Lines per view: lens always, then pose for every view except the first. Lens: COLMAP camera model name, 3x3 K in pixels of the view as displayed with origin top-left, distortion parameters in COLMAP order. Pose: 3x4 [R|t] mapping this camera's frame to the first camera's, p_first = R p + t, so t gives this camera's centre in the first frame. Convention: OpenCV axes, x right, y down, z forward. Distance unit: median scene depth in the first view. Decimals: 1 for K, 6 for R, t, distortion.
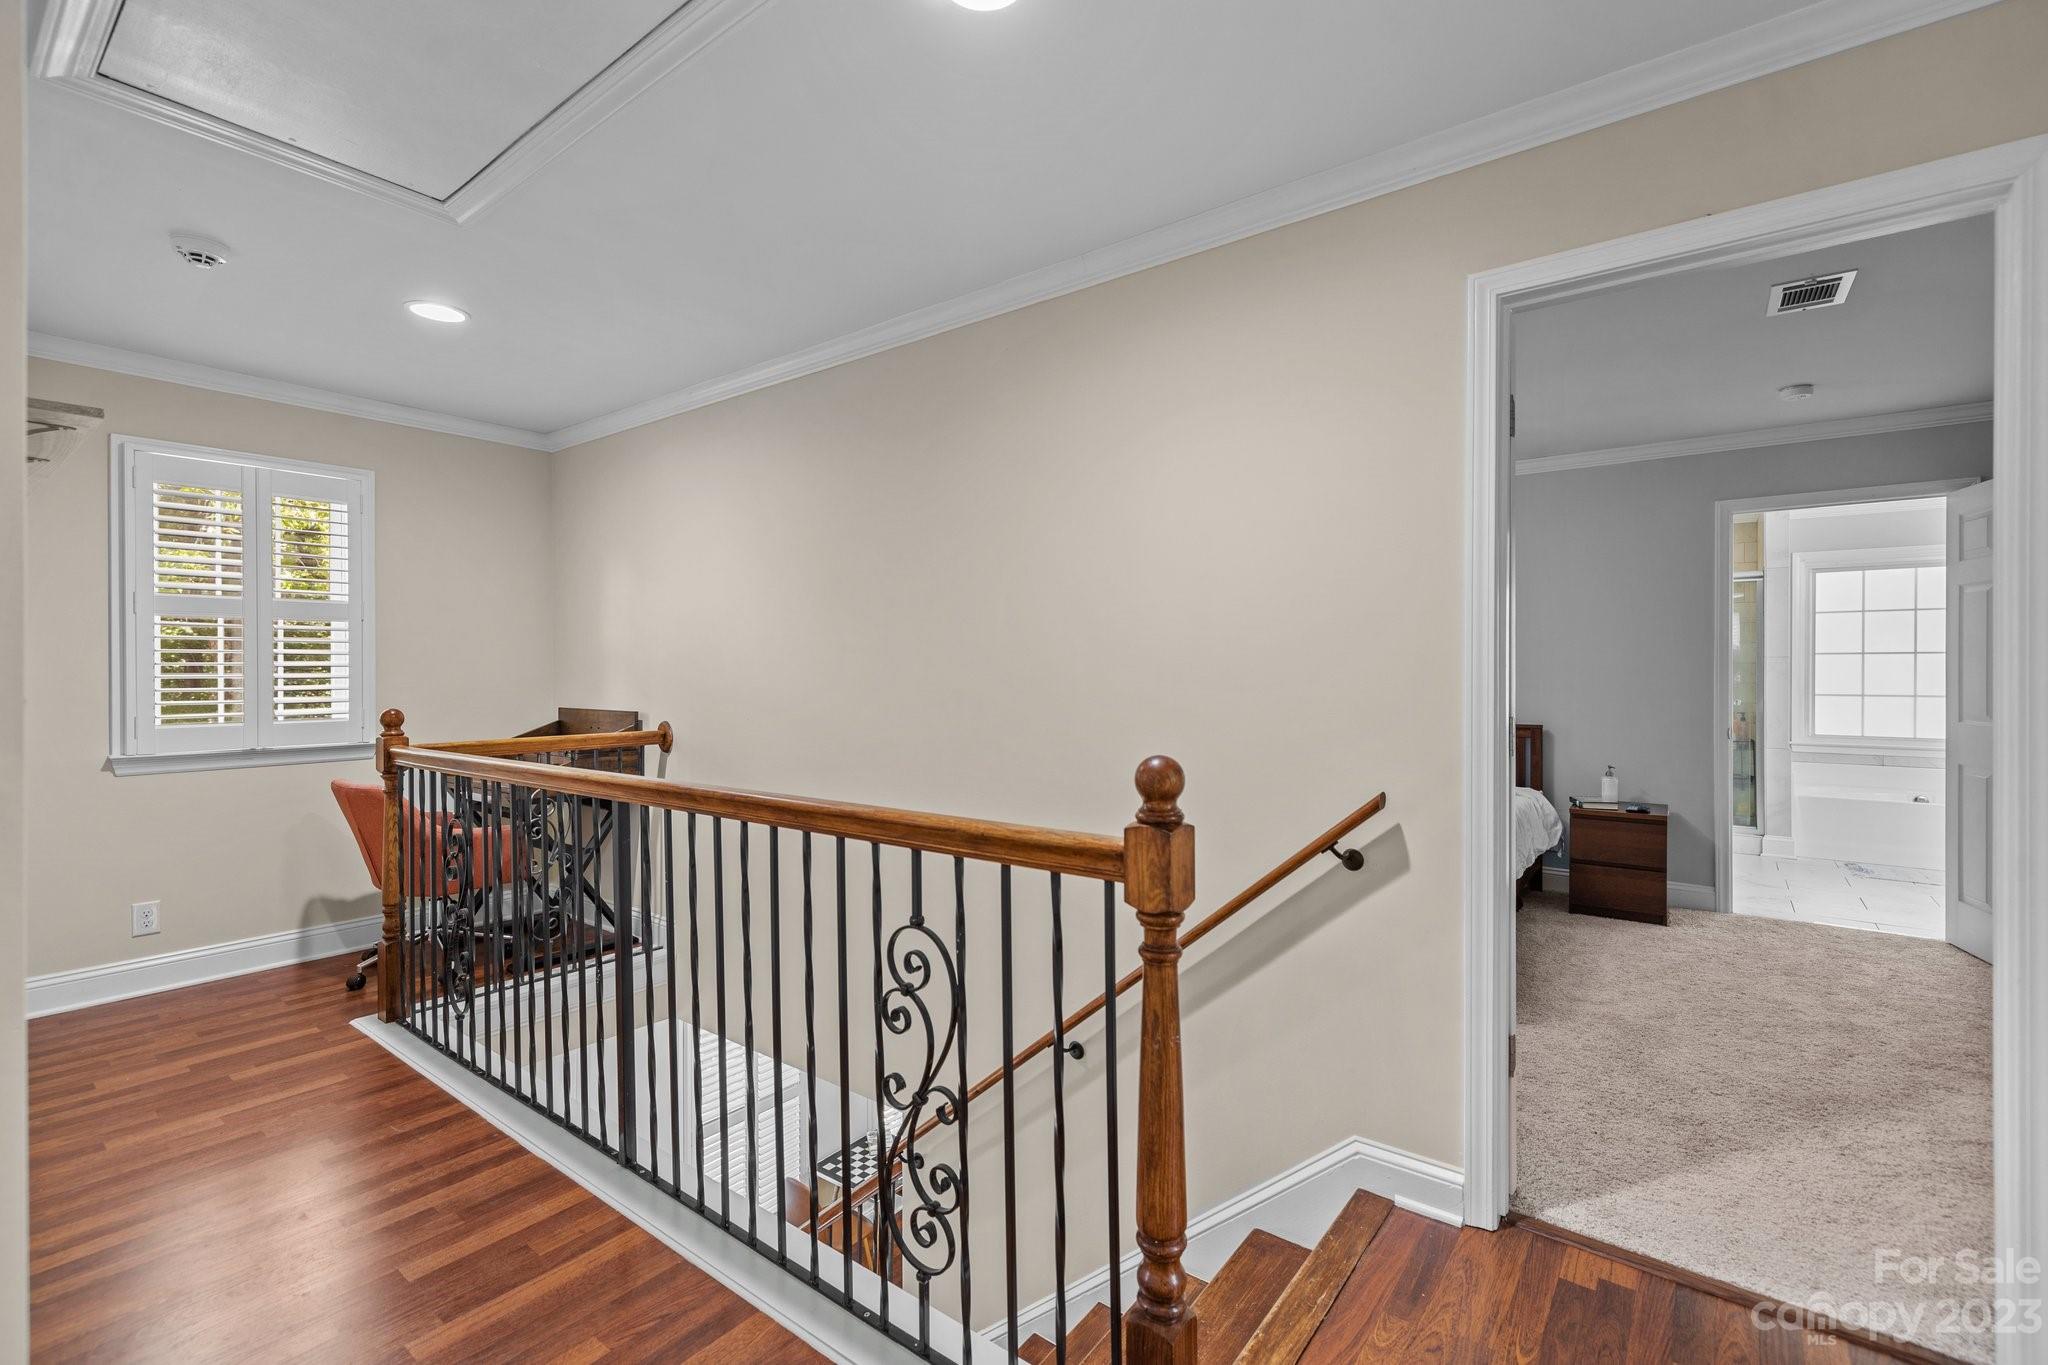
lens RADIAL K [[889.6, 0, 1041.6], [0, 889.6, 678.5], [0, 0, 1]] dist [0.004843, -0.001034]
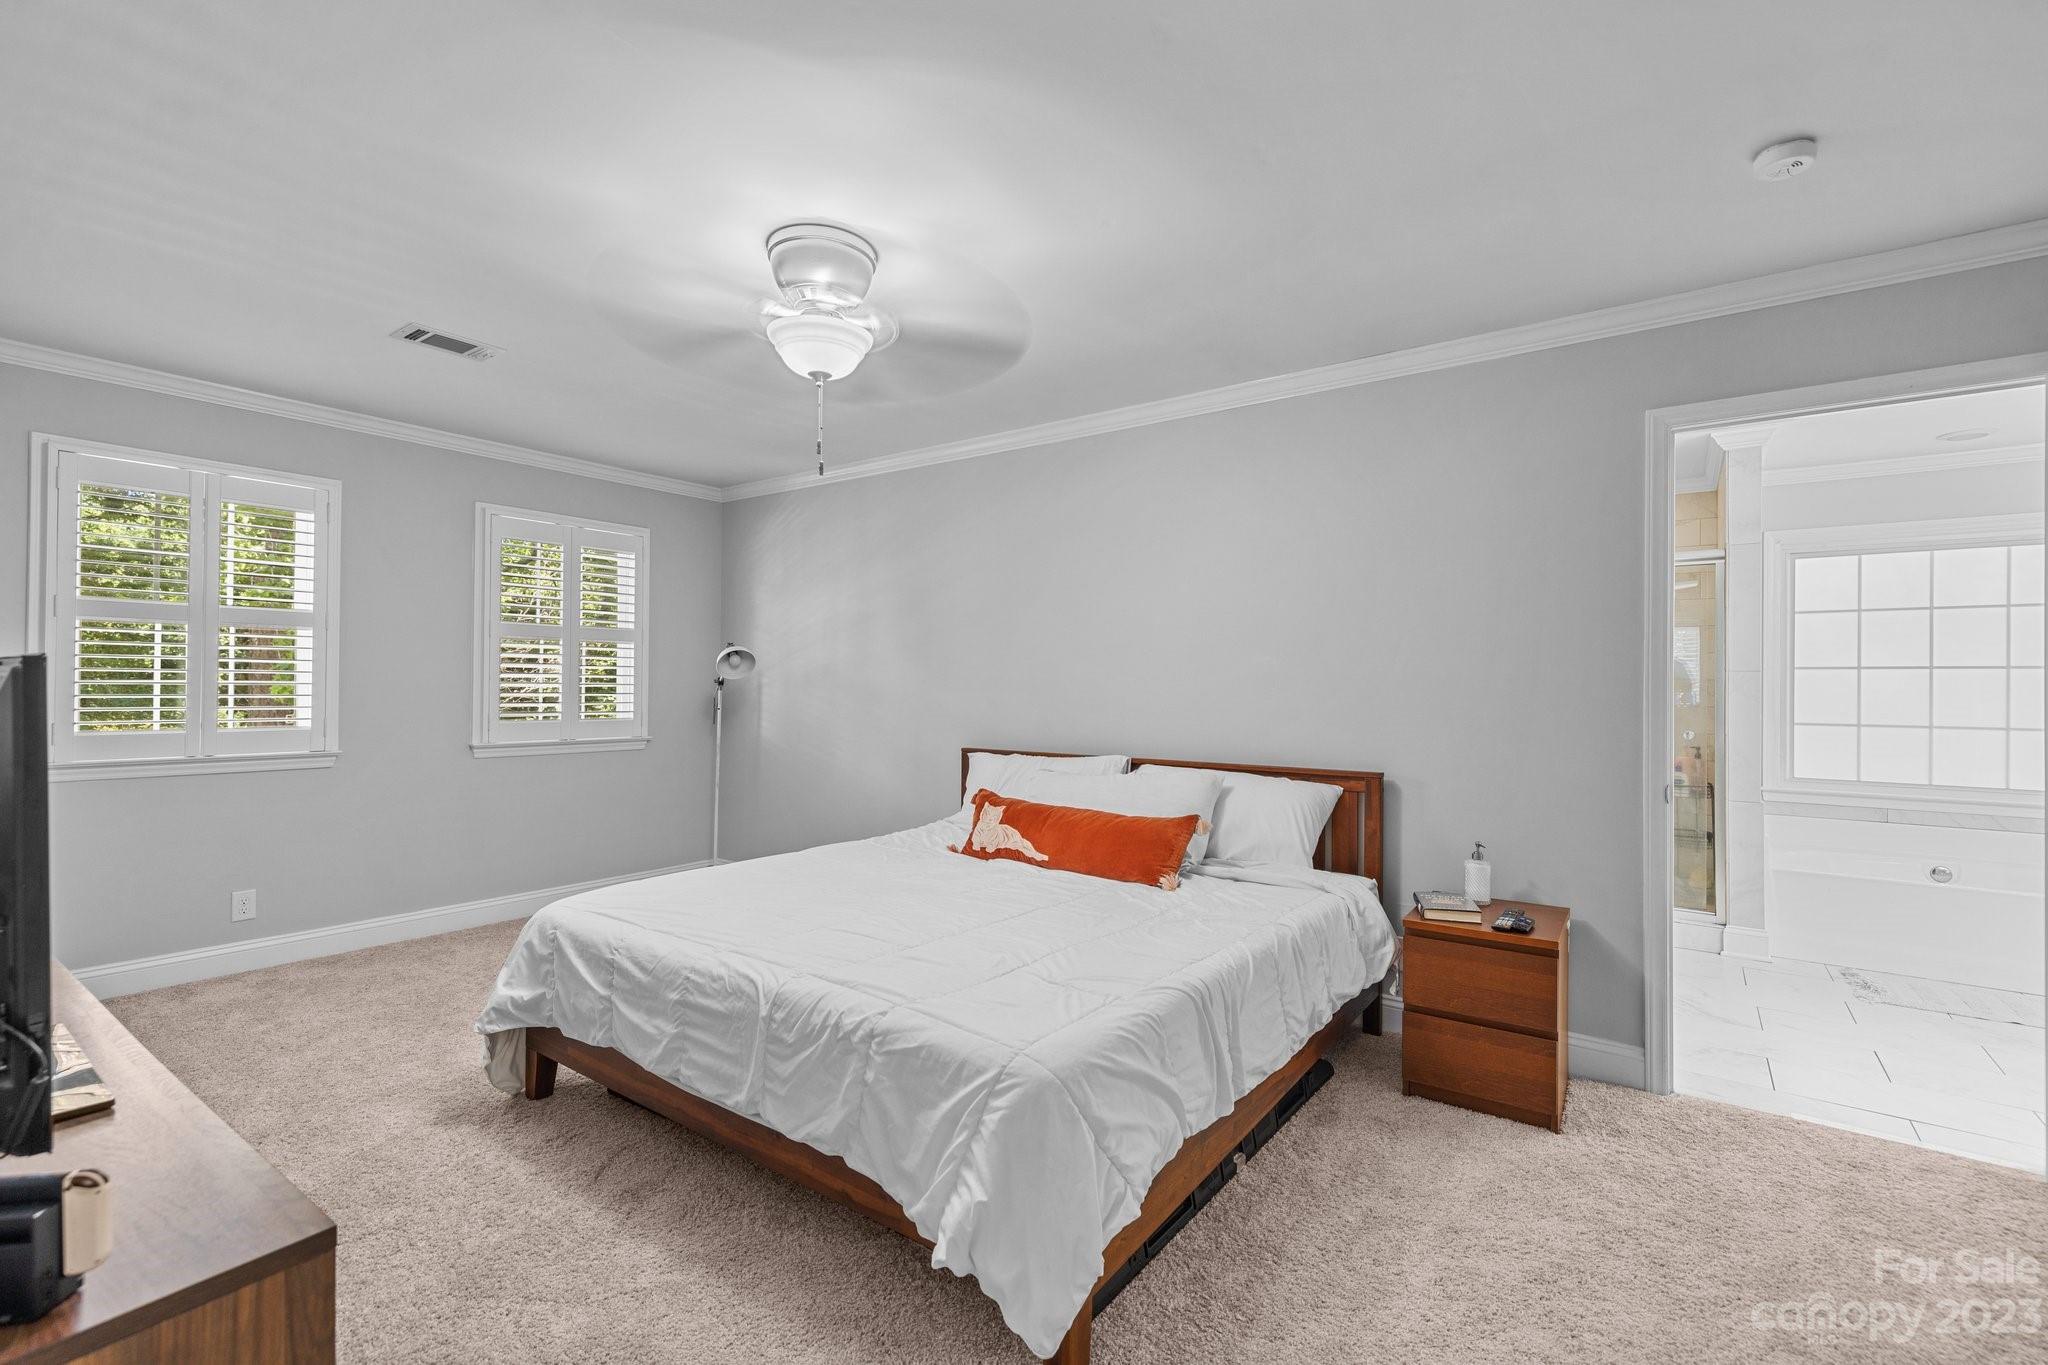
lens RADIAL K [[889.6, 0, 1011.1], [0, 889.6, 683.5], [0, 0, 1]] dist [0.004843, -0.001034]
pose [[0.999964, 0.007081, 0.004701, 0.287756], [-0.007044, 0.999944, -0.007947, -0.006029], [-0.004757, 0.007914, 0.999957, 0.353525]]
